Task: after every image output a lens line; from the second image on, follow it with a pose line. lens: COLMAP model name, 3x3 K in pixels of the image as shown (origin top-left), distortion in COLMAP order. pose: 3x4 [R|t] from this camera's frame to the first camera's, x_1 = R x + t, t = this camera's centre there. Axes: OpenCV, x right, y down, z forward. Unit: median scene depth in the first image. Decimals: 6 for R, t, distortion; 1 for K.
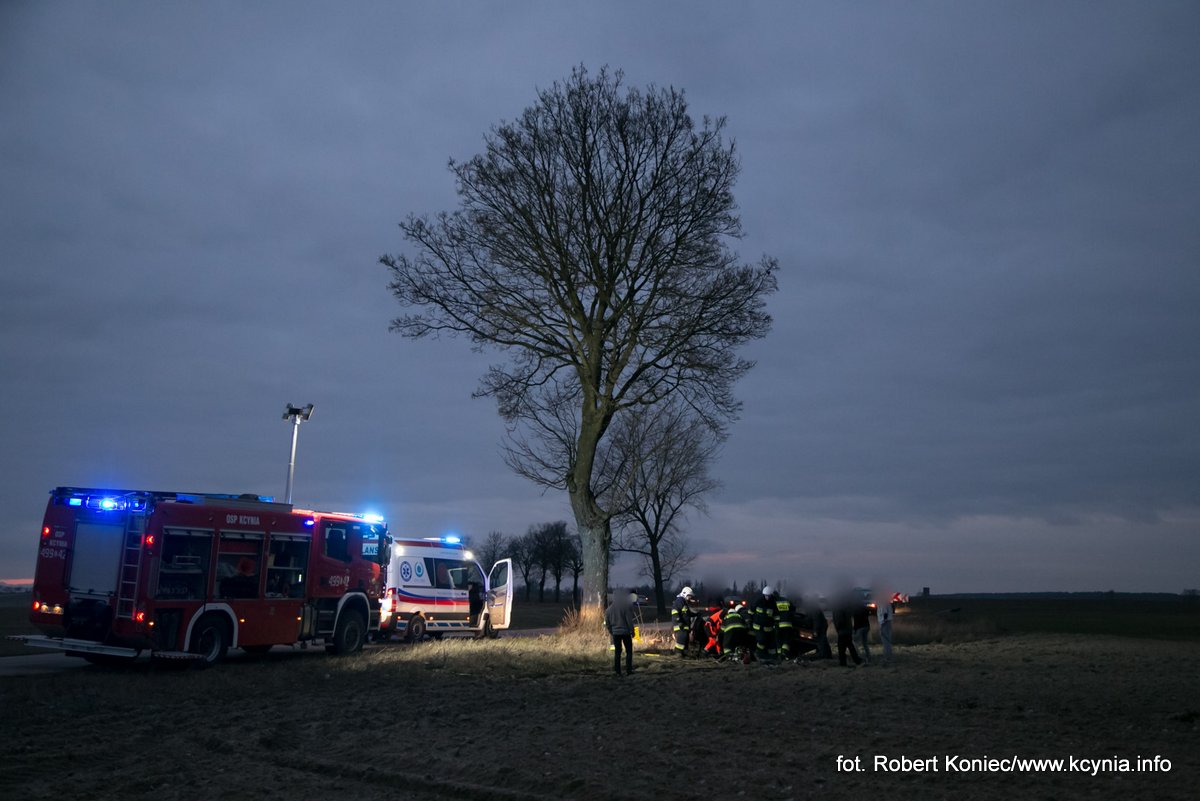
lens RADIAL K [[1478.0, 0, 607.8], [0, 1478.0, 415.6], [0, 0, 1]] dist [0.165173, 0.000000]
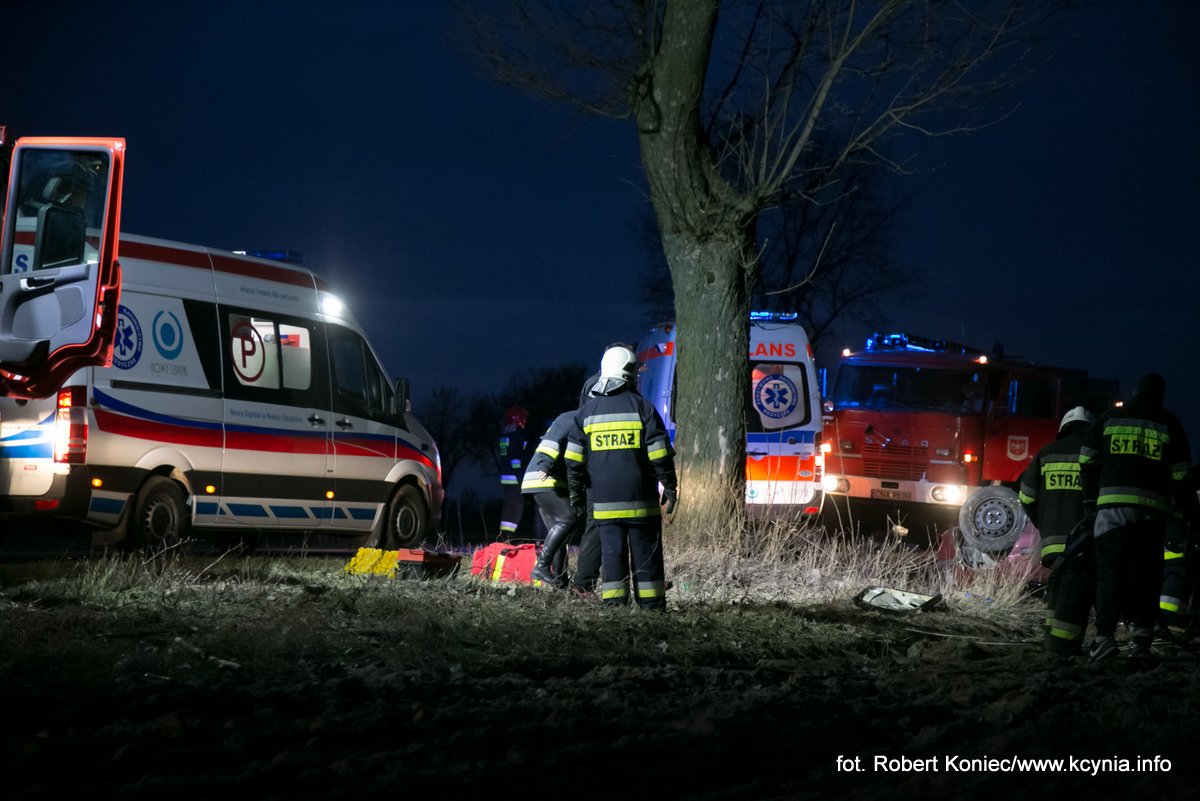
lens RADIAL K [[2866.8, 0, 647.0], [0, 2866.8, 407.0], [0, 0, 1]] dist [0.550947, 0.000000]
pose [[0.999886, 0.013995, -0.005732, -0.020496], [-0.013479, 0.996556, 0.081823, 0.064023], [0.006858, -0.081737, 0.996630, 0.365141]]
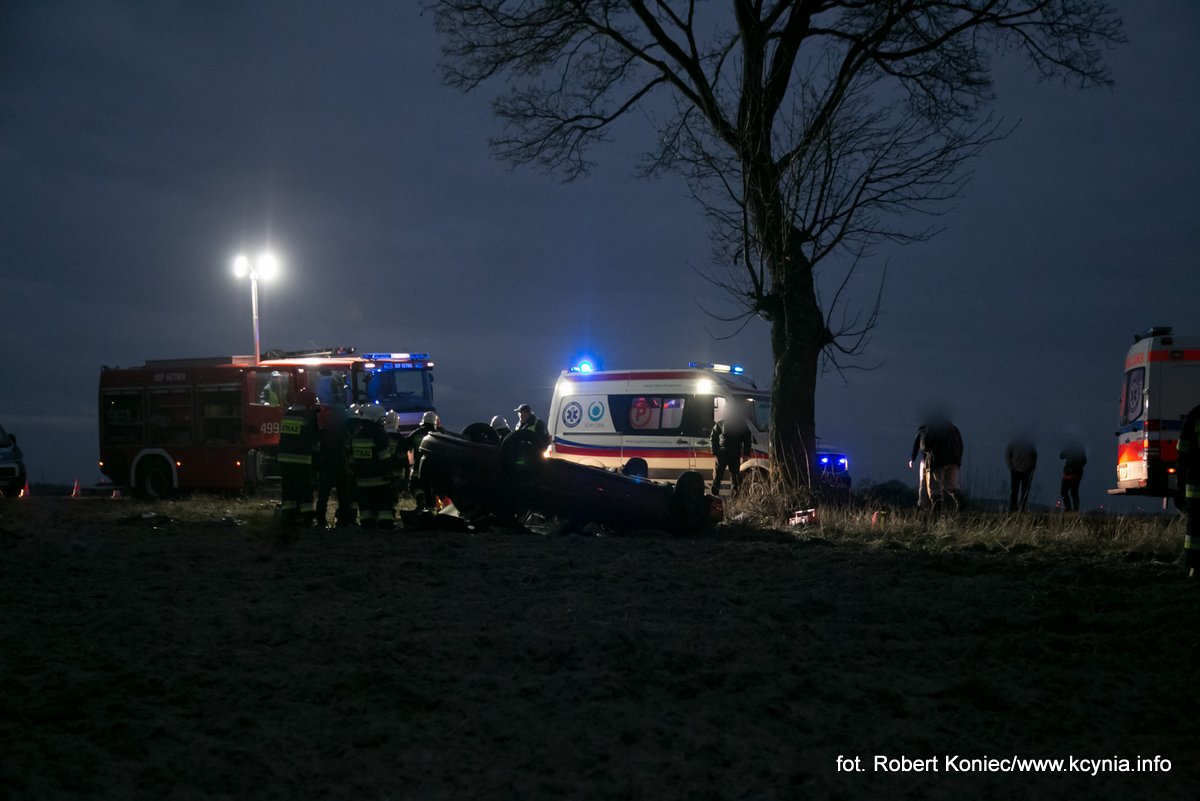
lens RADIAL K [[1685.7, 0, 598.9], [0, 1685.7, 400.4], [0, 0, 1]] dist [0.174013, 0.000000]
pose [[-0.214546, -0.070340, -0.974178, 0.677266], [0.094460, 0.991234, -0.092375, 0.169808], [0.972136, -0.111839, -0.206020, 1.125778]]
